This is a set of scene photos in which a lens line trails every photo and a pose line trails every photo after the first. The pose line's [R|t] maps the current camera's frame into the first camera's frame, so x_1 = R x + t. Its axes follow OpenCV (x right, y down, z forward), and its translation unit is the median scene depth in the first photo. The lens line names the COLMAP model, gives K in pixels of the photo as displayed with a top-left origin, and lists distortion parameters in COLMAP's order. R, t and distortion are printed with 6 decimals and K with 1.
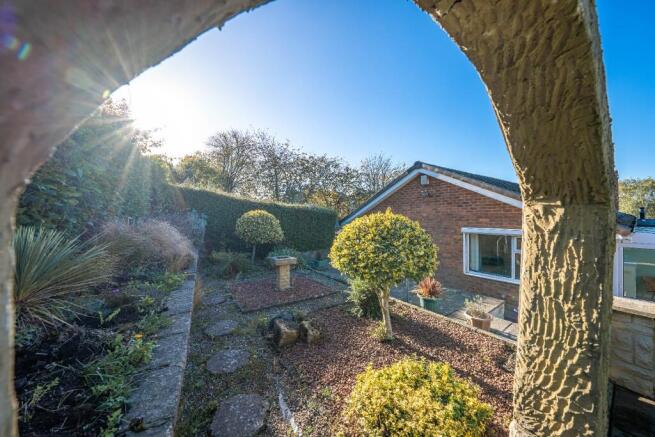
lens RADIAL K [[228.7, 0, 324.5], [0, 228.7, 217.4], [0, 0, 1]] dist [-0.011328, 0.001831]
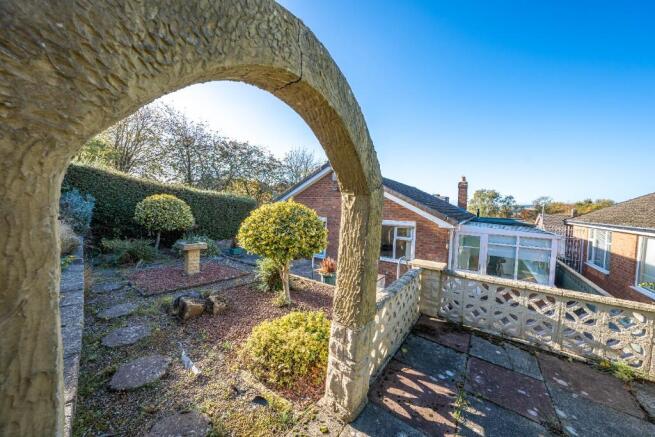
lens RADIAL K [[228.7, 0, 323.9], [0, 228.7, 217.7], [0, 0, 1]] dist [-0.011328, 0.001831]
pose [[0.946104, 0.025290, 0.322875, 0.061263], [-0.037525, 0.998792, 0.031724, 0.022348], [-0.321683, -0.042130, 0.945910, -0.194231]]
